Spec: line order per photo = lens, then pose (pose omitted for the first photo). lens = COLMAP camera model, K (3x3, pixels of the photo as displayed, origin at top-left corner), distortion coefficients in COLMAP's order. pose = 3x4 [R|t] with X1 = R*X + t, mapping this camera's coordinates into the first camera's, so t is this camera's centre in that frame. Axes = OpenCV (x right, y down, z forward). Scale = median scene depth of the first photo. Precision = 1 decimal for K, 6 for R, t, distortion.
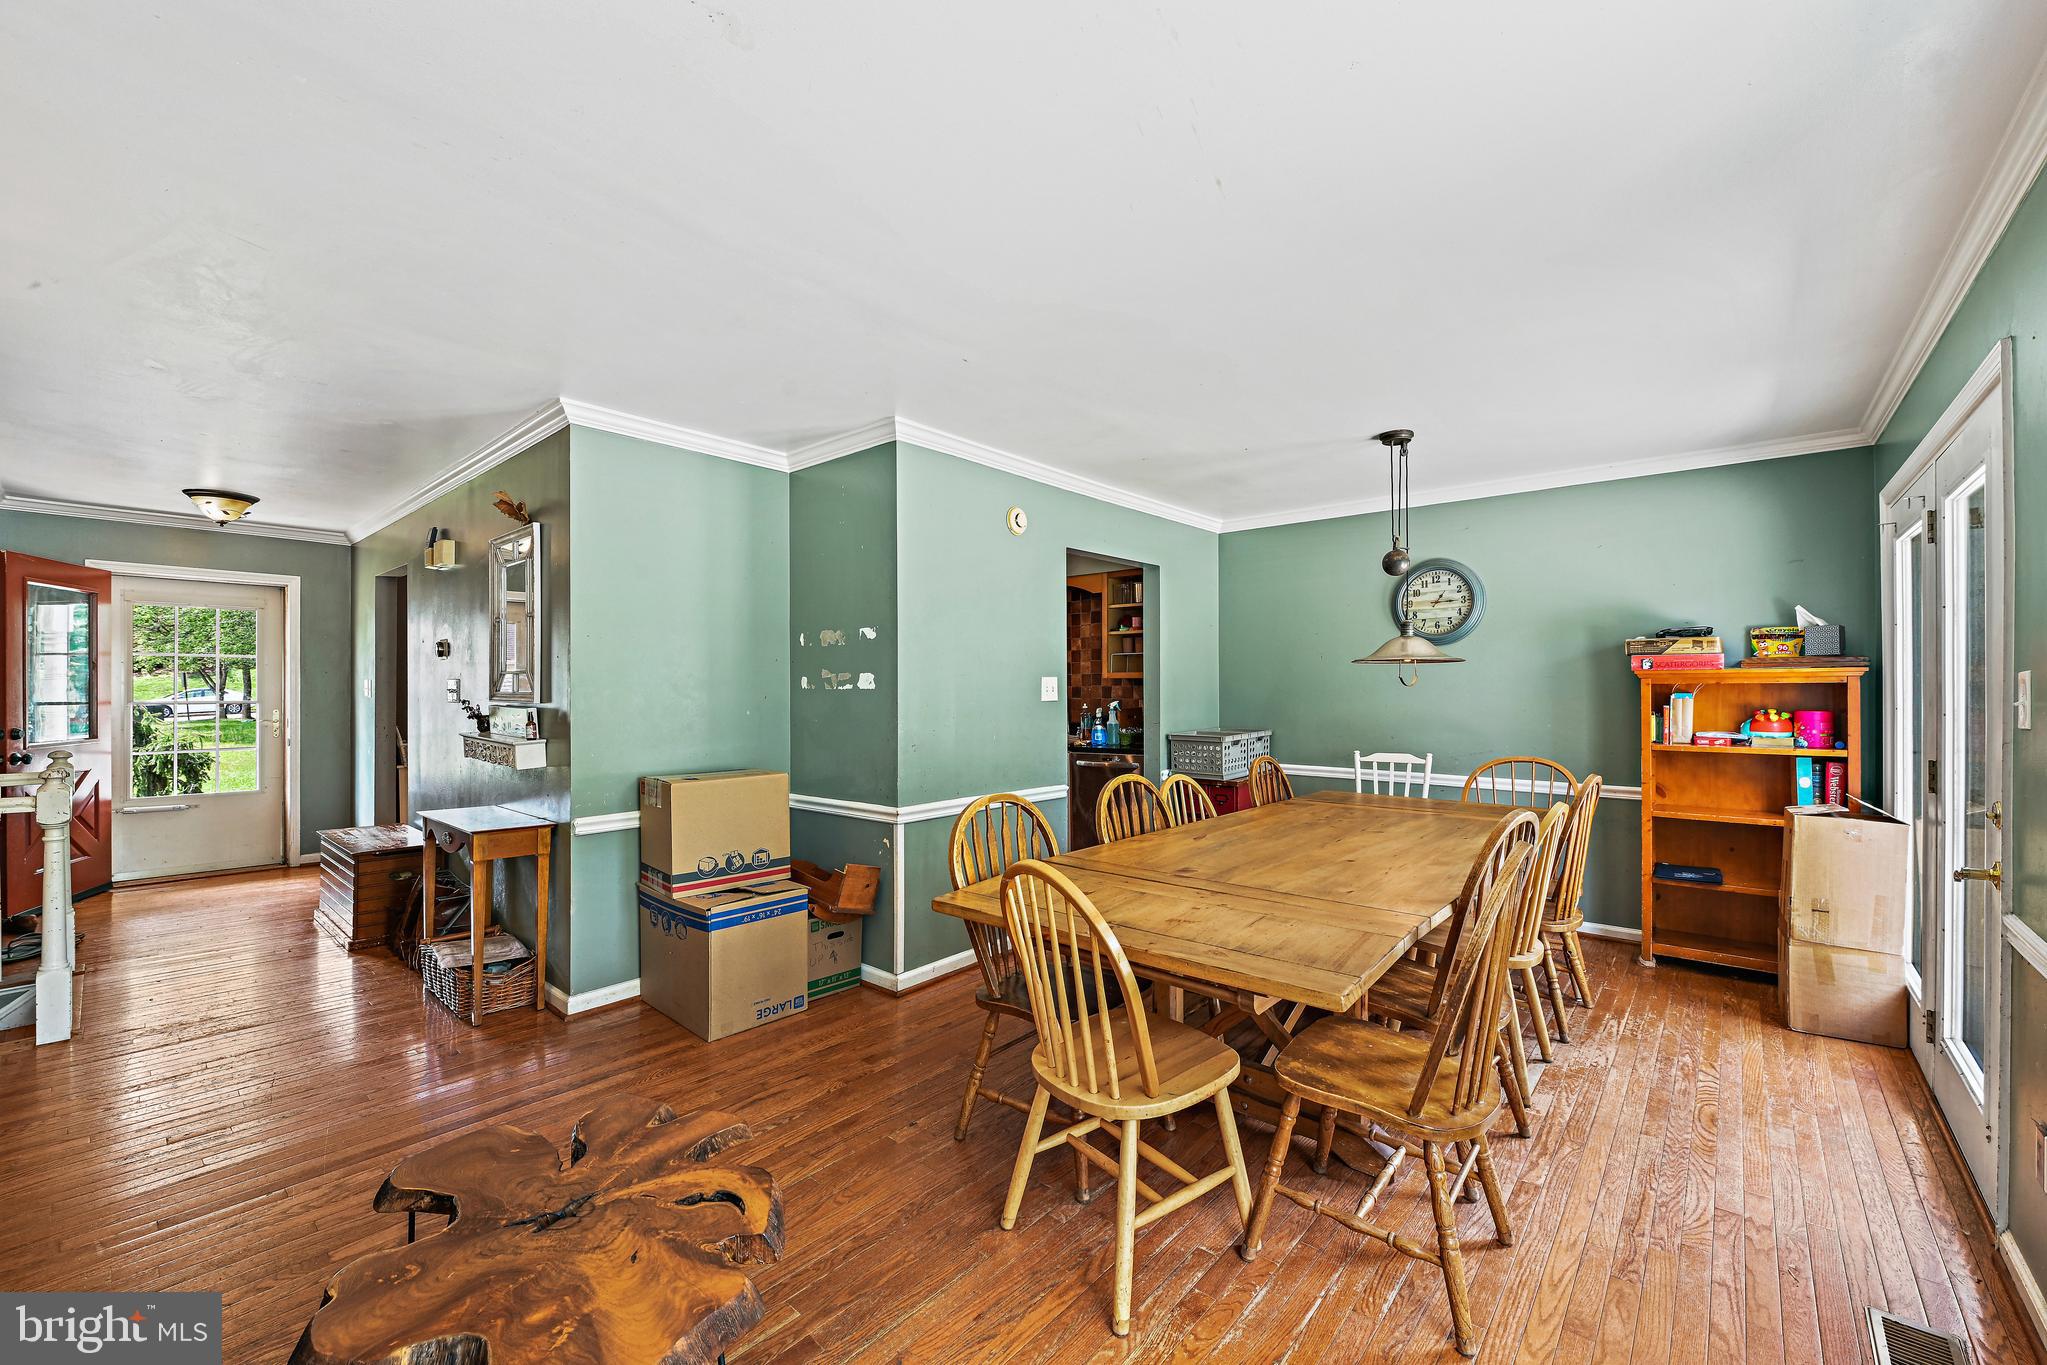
lens RADIAL K [[824.0, 0, 1013.3], [0, 824.0, 689.8], [0, 0, 1]] dist [0.000800, -0.000544]
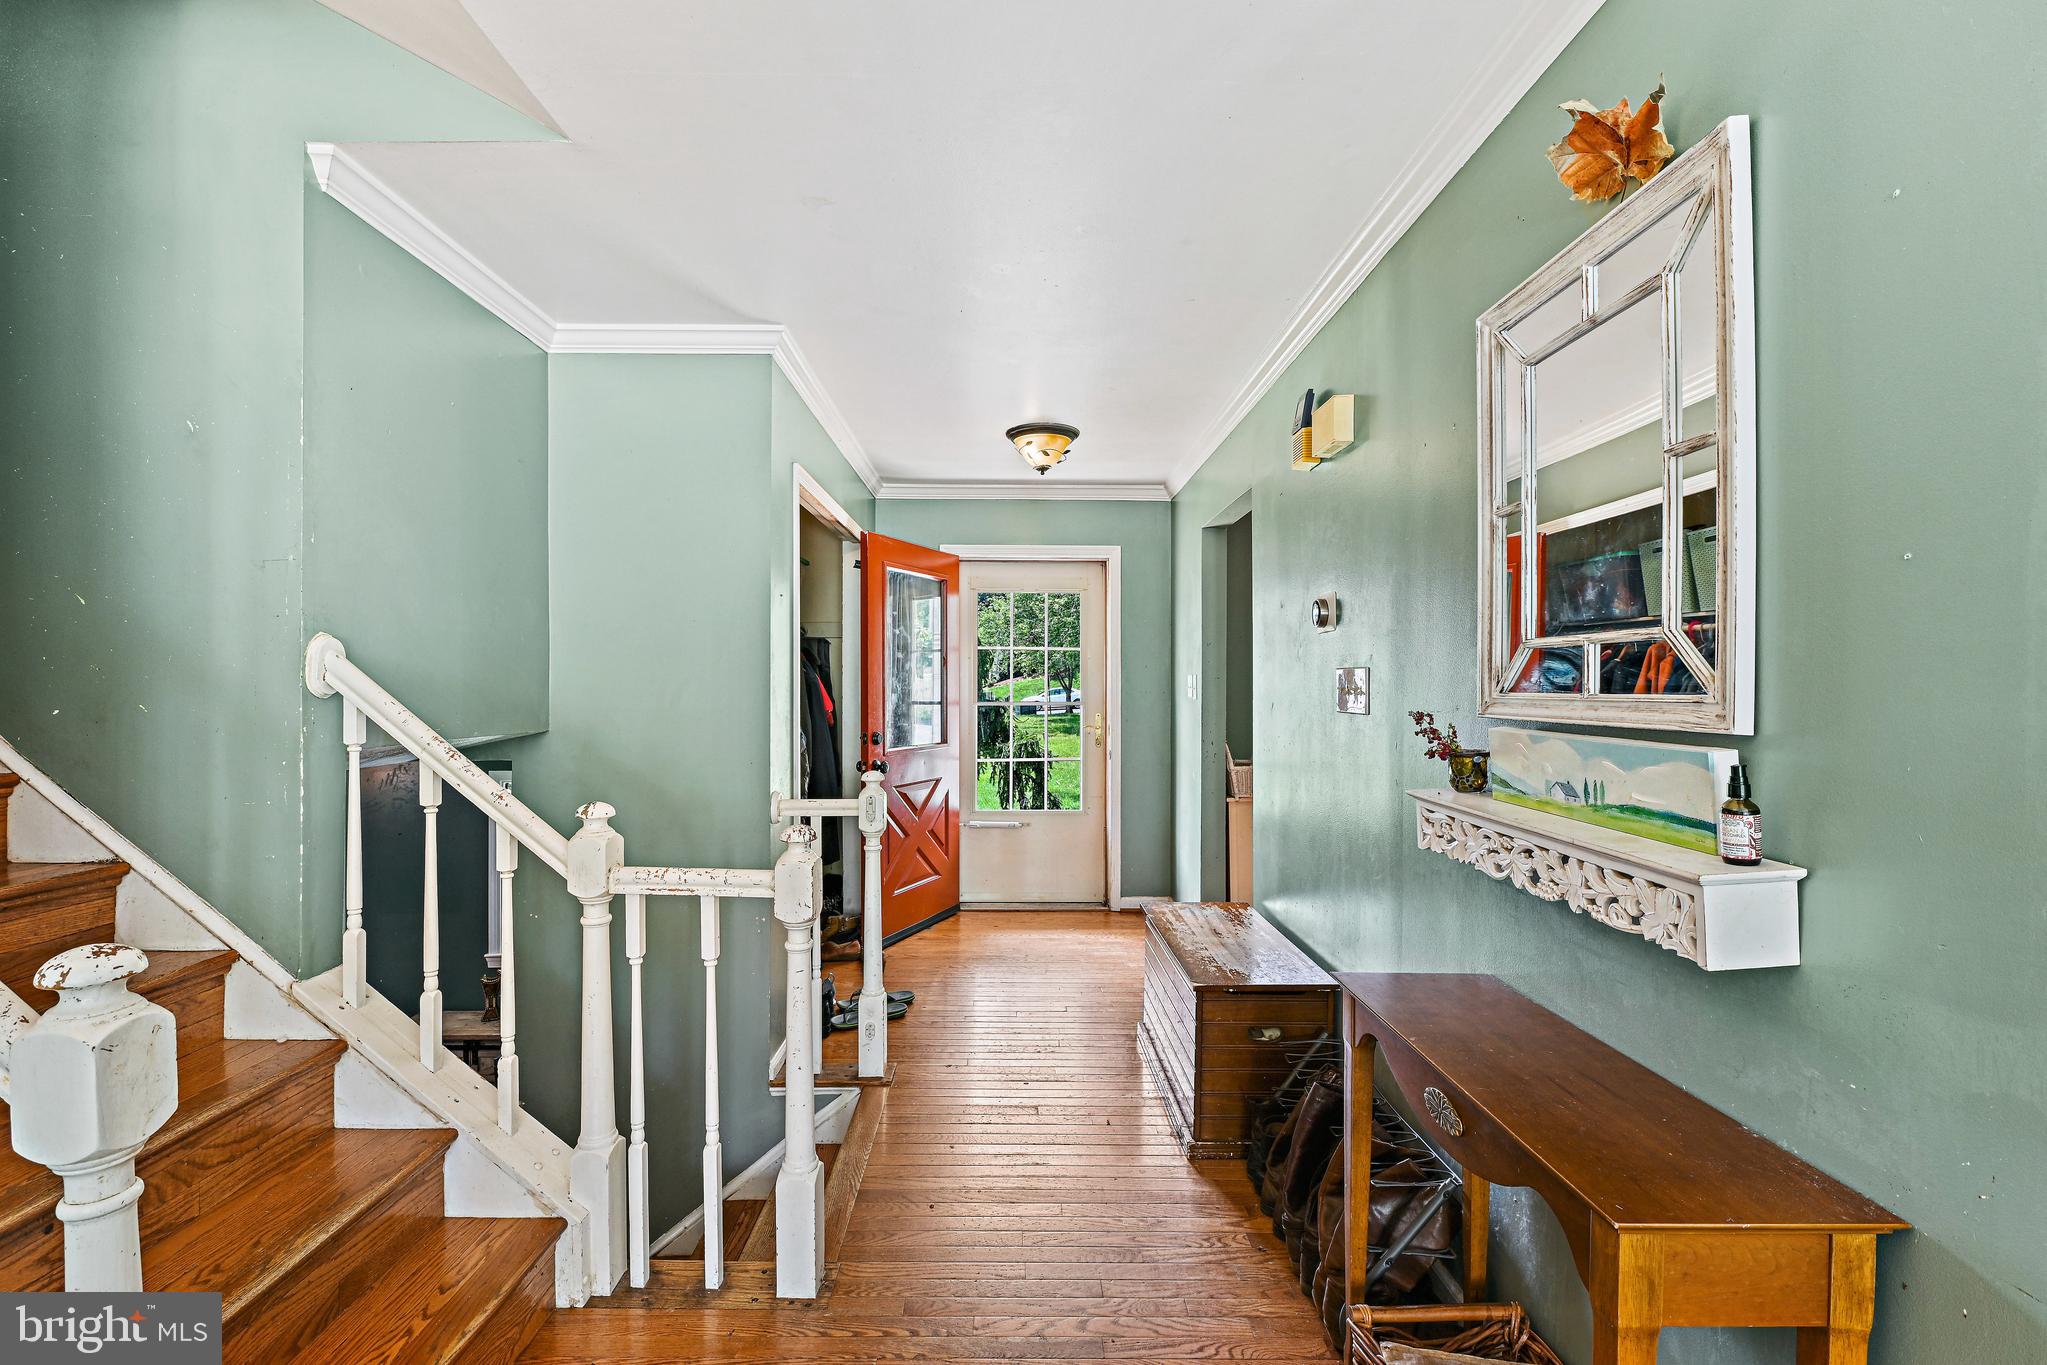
lens RADIAL K [[933.6, 0, 1016.4], [0, 933.6, 691.8], [0, 0, 1]] dist [0.003127, 0.000024]
pose [[0.679727, 0.001520, -0.733464, -0.313285], [0.000258, 0.999997, 0.002311, 0.000520], [0.733465, -0.001760, 0.679725, 0.360752]]
